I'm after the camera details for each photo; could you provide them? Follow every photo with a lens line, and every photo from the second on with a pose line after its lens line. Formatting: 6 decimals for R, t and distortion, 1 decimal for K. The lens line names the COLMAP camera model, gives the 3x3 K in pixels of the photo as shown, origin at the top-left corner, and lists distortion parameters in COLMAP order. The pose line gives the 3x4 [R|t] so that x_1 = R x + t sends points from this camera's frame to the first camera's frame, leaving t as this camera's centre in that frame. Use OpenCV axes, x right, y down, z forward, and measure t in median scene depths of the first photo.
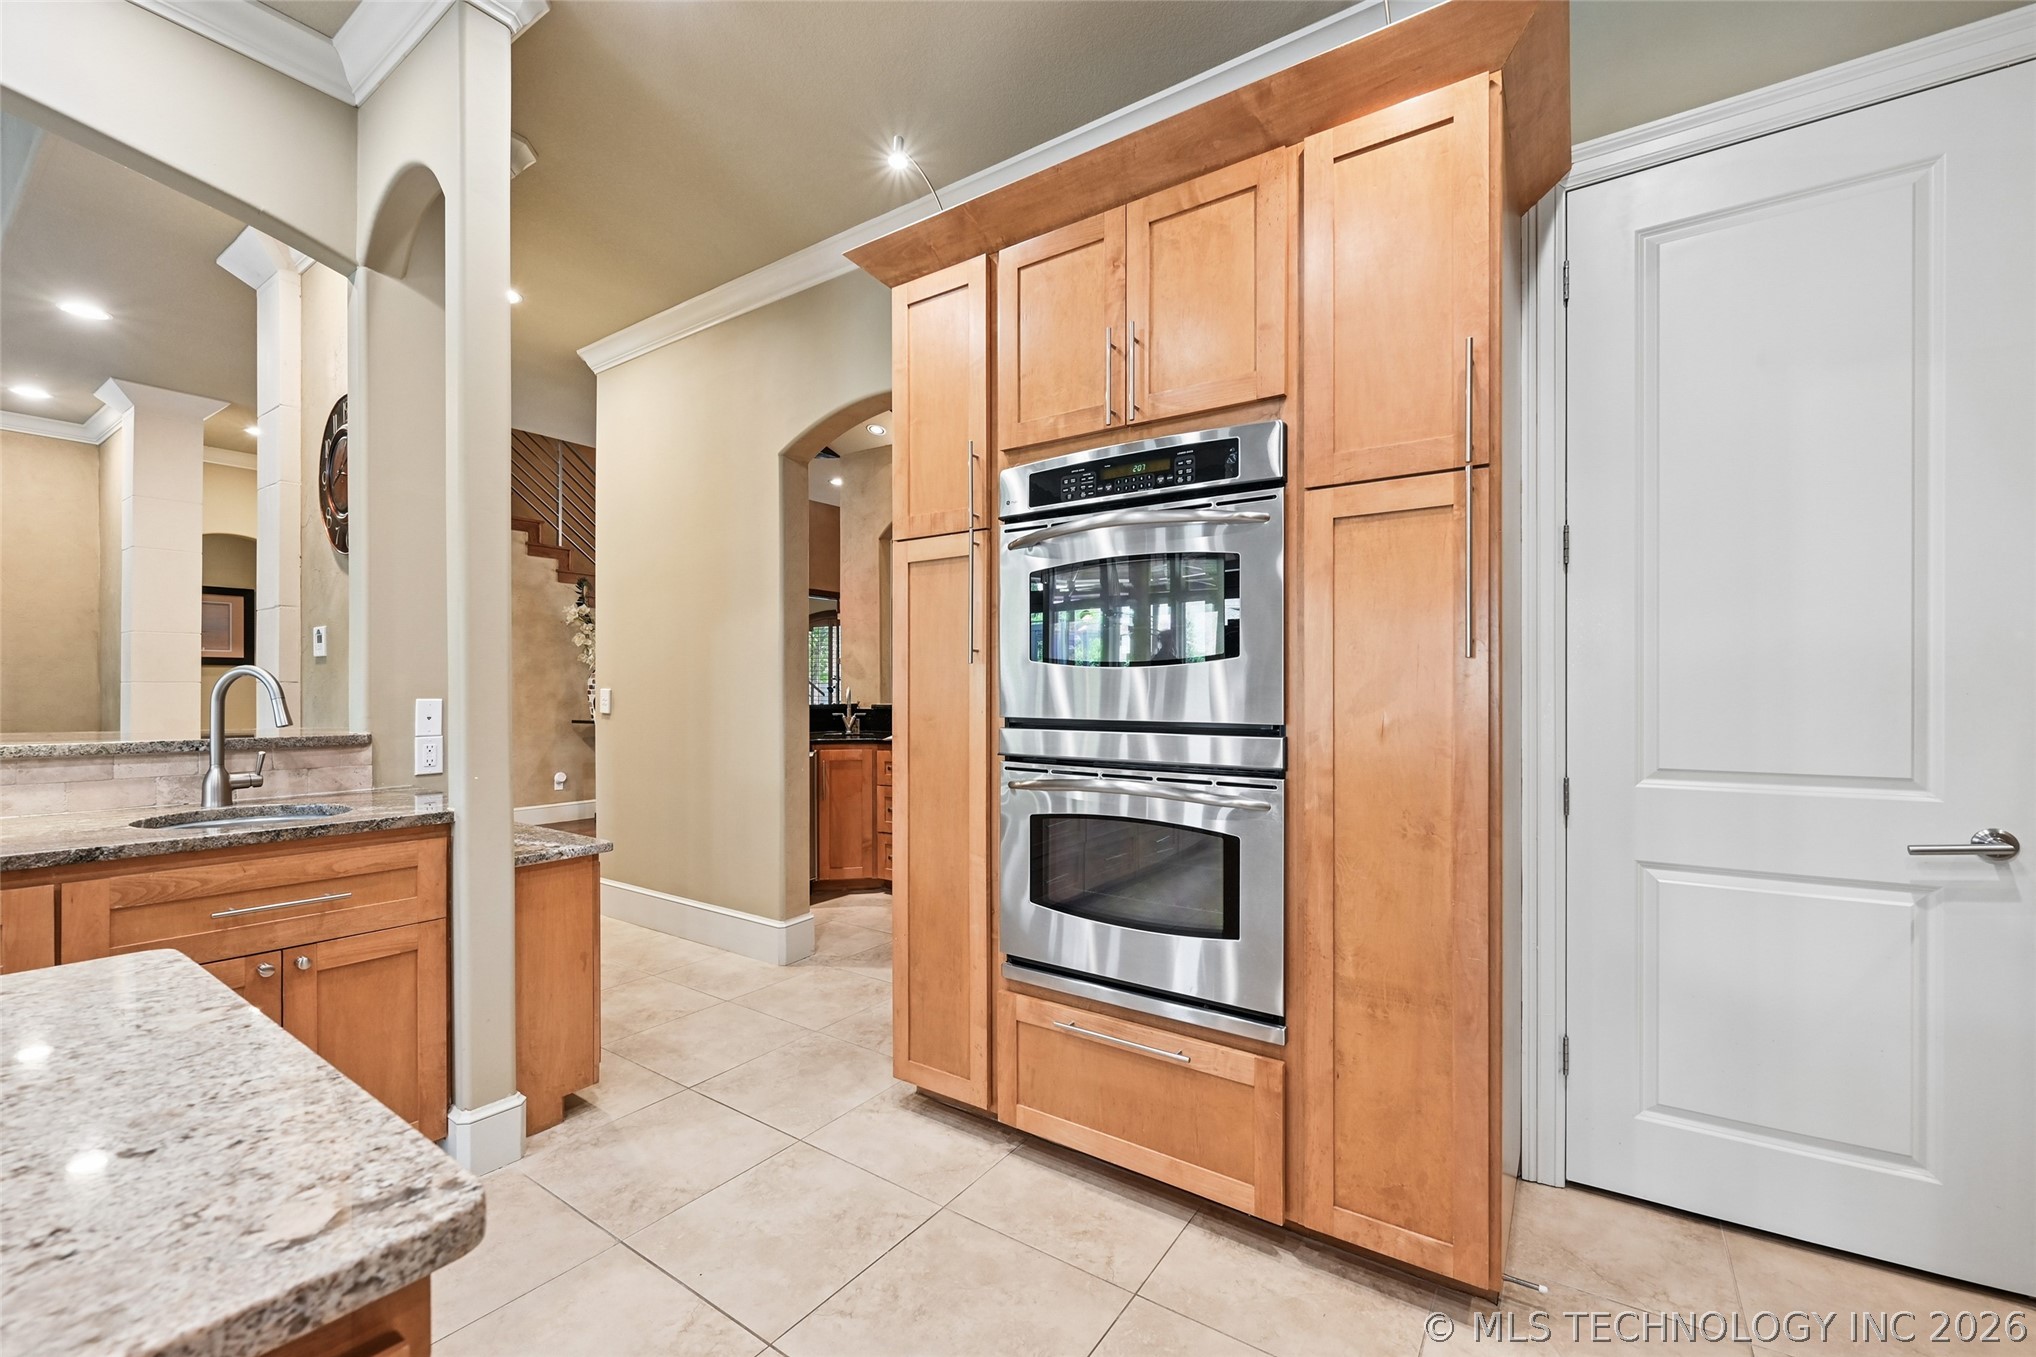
lens RADIAL K [[817.7, 0, 1043.1], [0, 817.7, 690.5], [0, 0, 1]] dist [-0.002240, -0.000171]
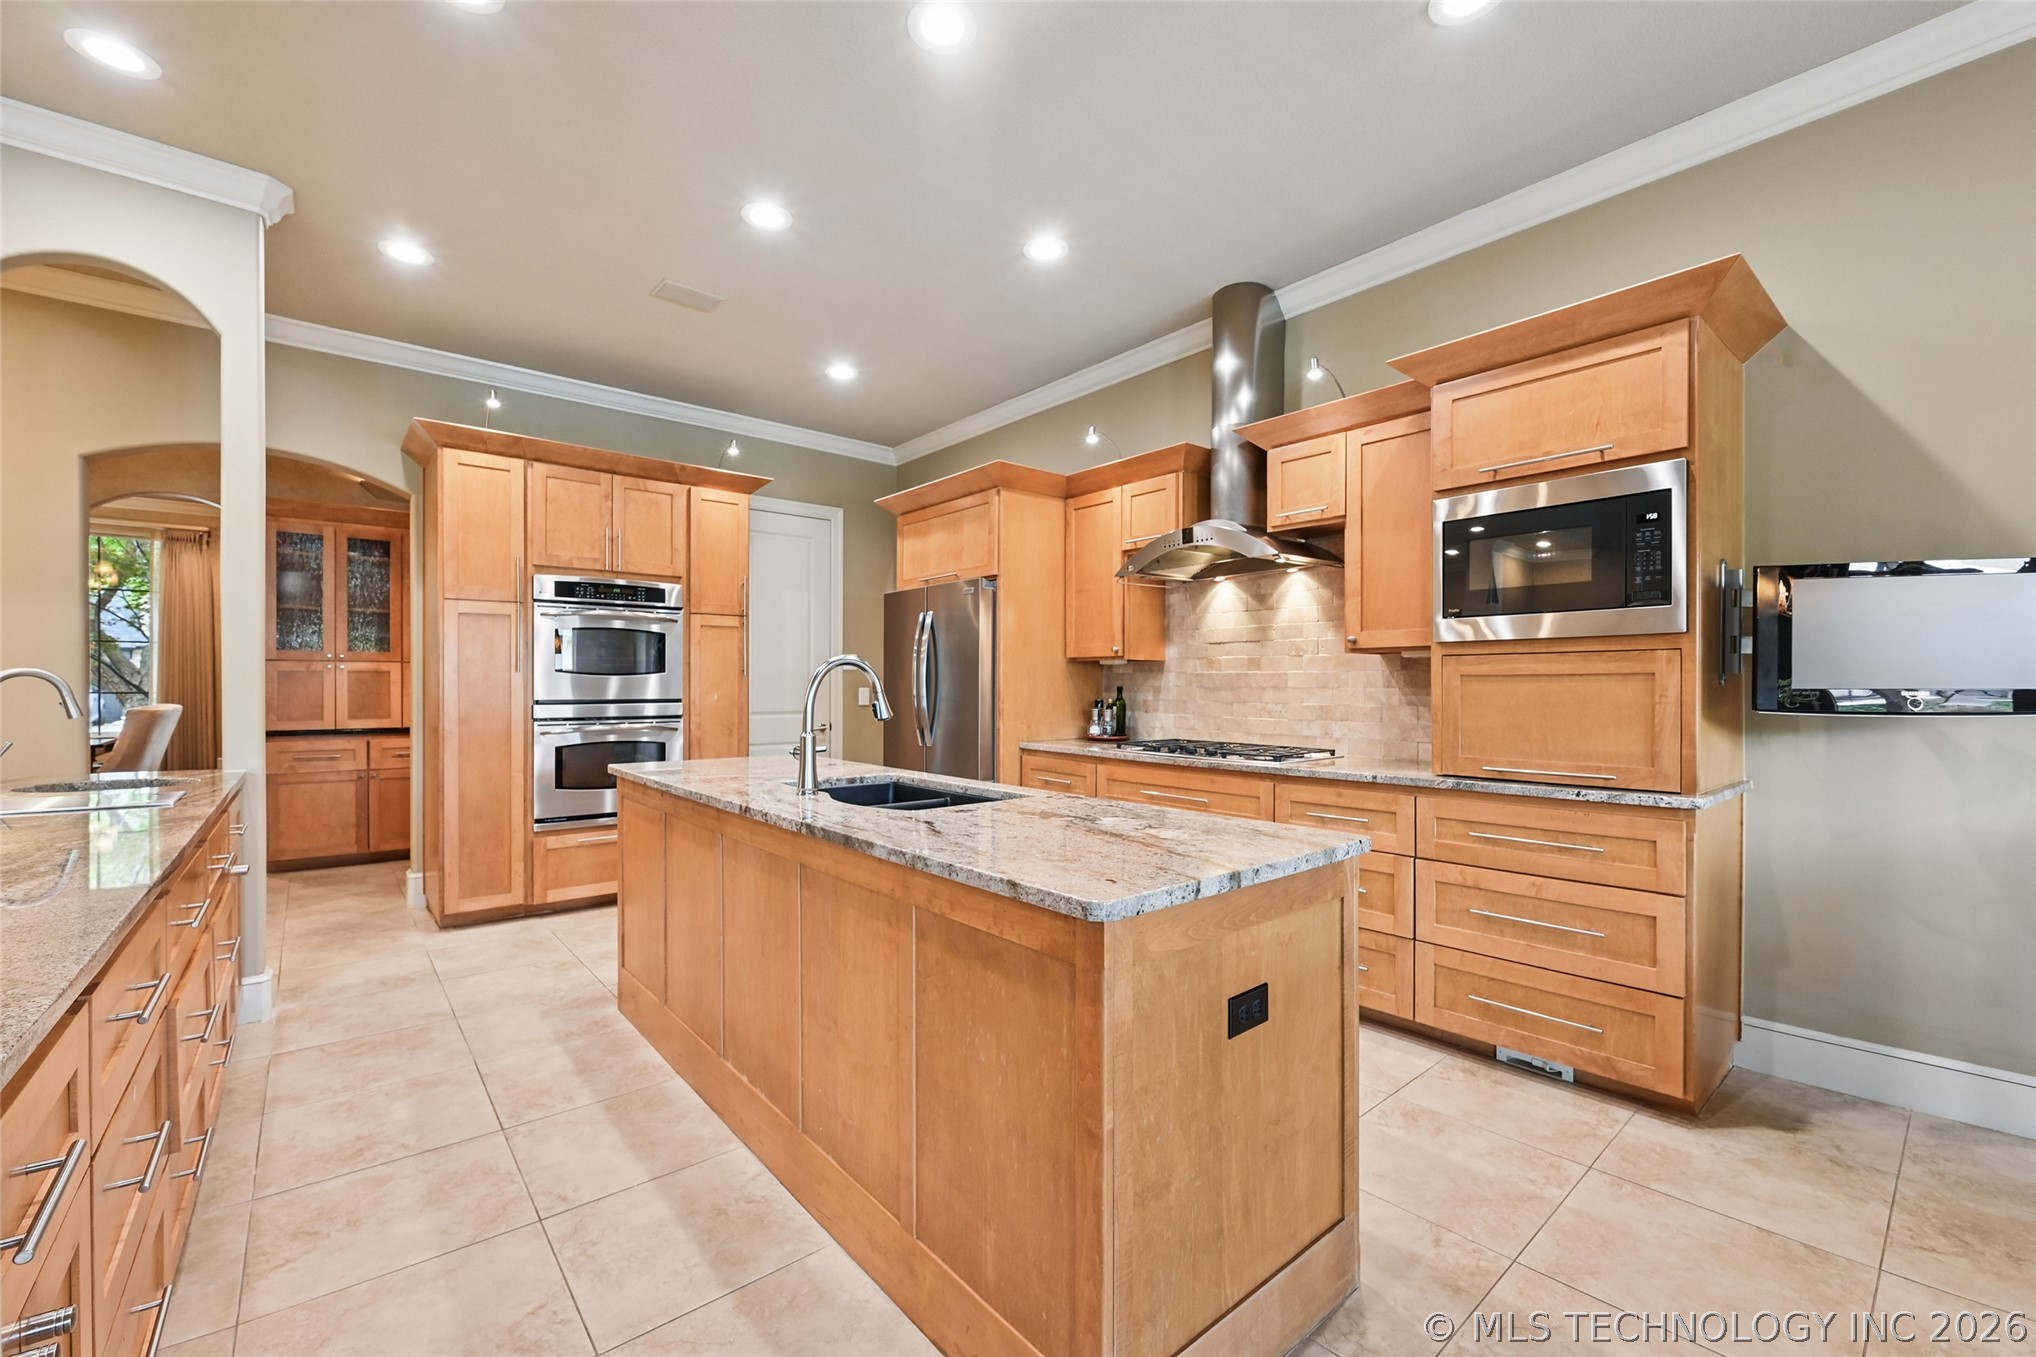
lens RADIAL K [[817.7, 0, 1036.7], [0, 817.7, 686.1], [0, 0, 1]] dist [-0.020312, 0.000027]
pose [[0.257556, -0.003030, 0.966259, -1.841625], [0.001760, 0.999995, 0.002666, -0.004343], [-0.966262, 0.001014, 0.257560, -0.758532]]
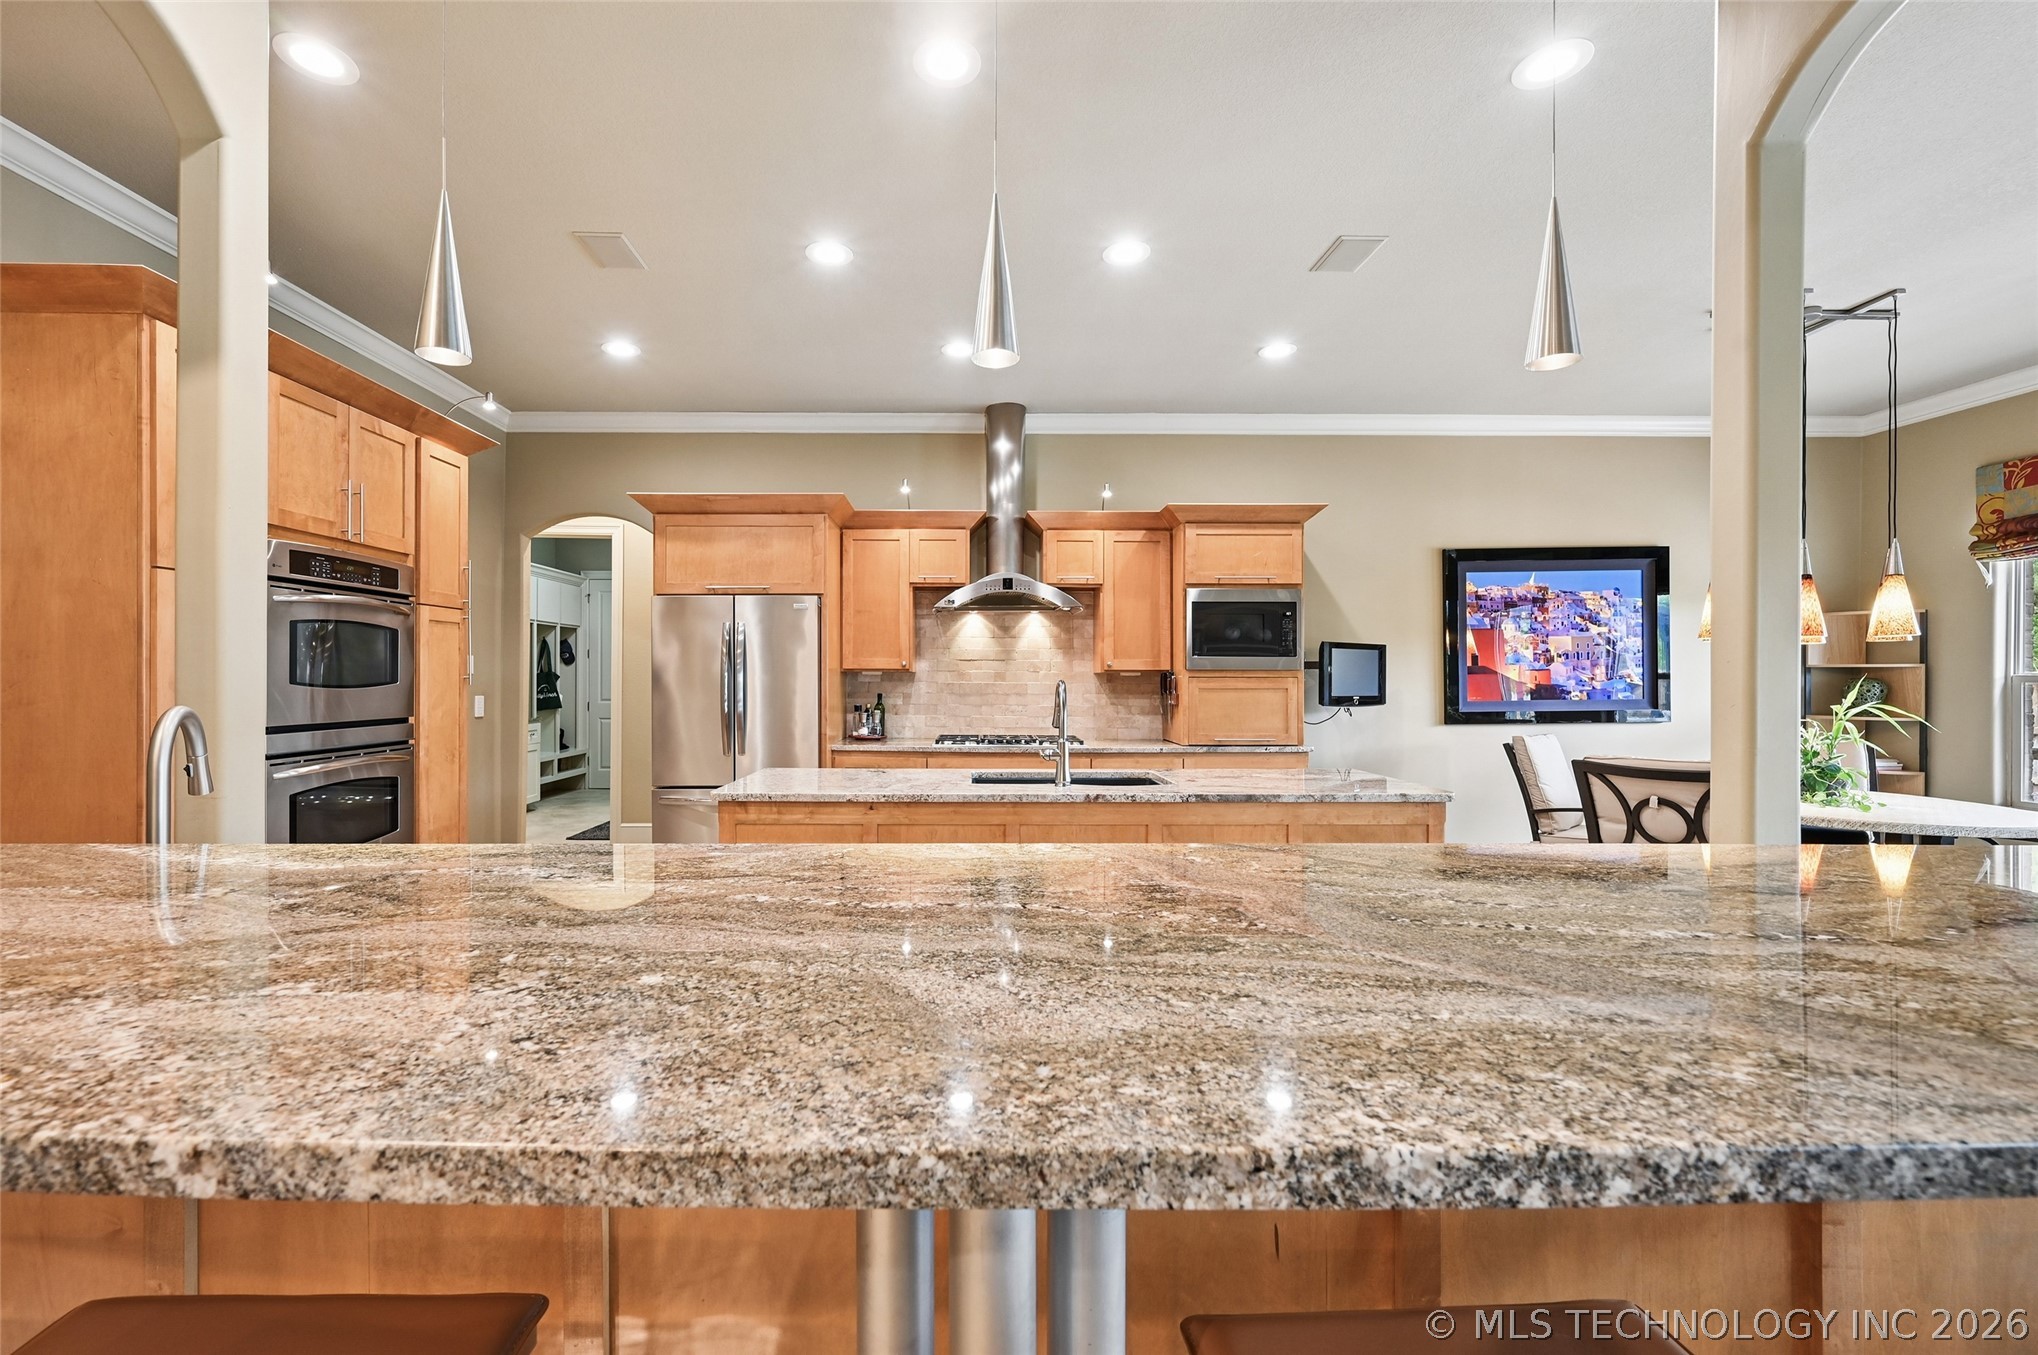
lens RADIAL K [[818.4, 0, 982.0], [0, 818.4, 678.9], [0, 0, 1]] dist [-0.001056, 0.000243]
pose [[-0.563799, -0.006017, 0.825890, -2.010444], [-0.002711, 0.999982, 0.005434, -0.061968], [-0.825908, 0.000825, -0.563805, 0.896148]]
